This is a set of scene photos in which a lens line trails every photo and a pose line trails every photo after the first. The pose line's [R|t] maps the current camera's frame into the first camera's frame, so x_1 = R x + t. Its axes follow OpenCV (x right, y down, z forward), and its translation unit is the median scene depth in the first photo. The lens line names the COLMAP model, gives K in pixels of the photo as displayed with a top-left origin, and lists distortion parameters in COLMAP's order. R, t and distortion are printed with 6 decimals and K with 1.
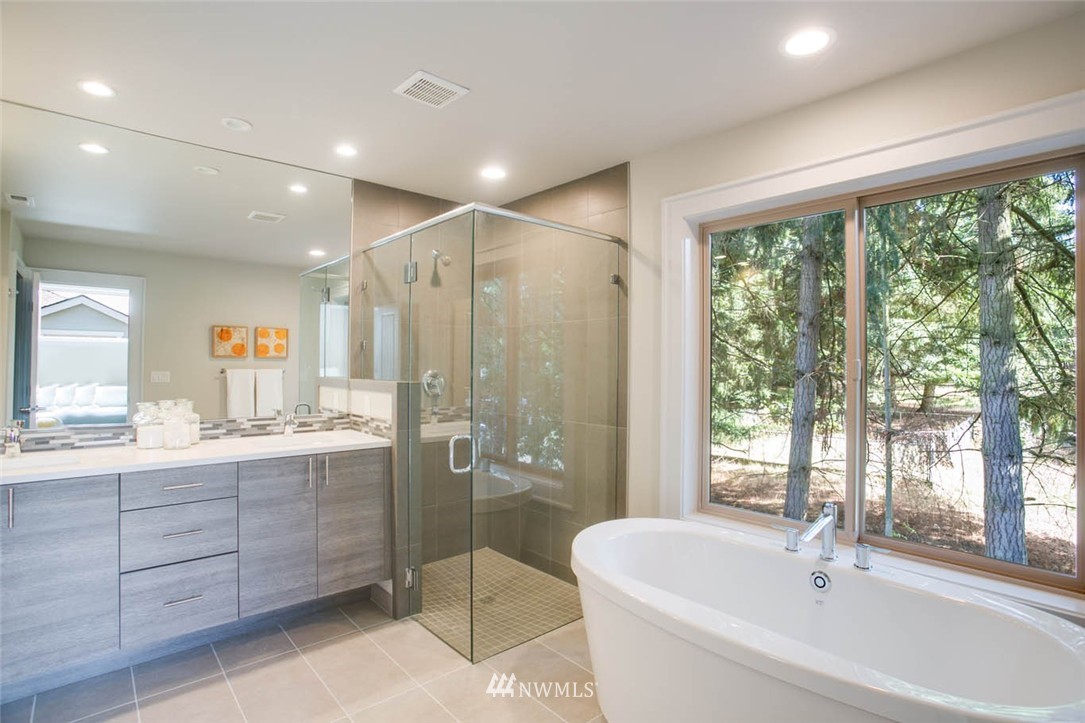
lens RADIAL K [[533.5, 0, 542.5], [0, 533.5, 361.5], [0, 0, 1]] dist [-0.087150, 0.037925]
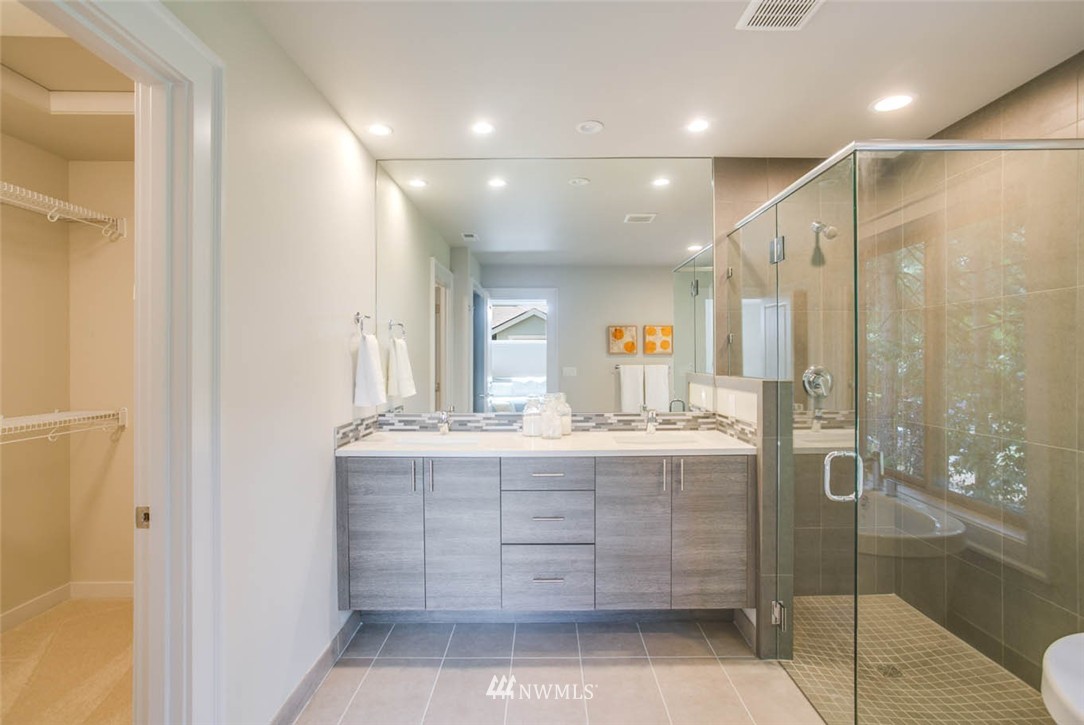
lens RADIAL K [[519.3, 0, 546.2], [0, 519.3, 359.9], [0, 0, 1]] dist [-0.054655, 0.034417]
pose [[0.748565, -0.007594, -0.663018, 0.015006], [0.011820, 0.999928, 0.001893, 0.000181], [0.662956, -0.009254, 0.748601, 0.146415]]
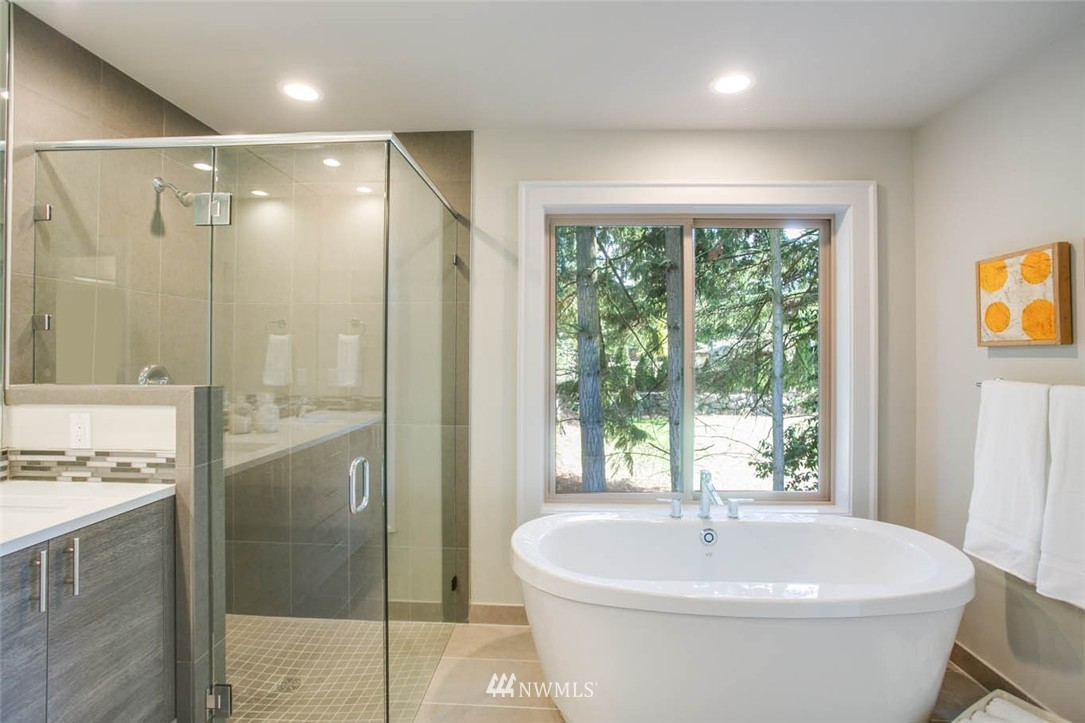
lens RADIAL K [[526.1, 0, 538.7], [0, 526.1, 352.6], [0, 0, 1]] dist [-0.071530, 0.035479]
pose [[0.702420, -0.001508, 0.711761, -0.412003], [-0.001716, 0.999991, 0.003813, -0.002595], [-0.711760, -0.003900, 0.702411, 0.307806]]
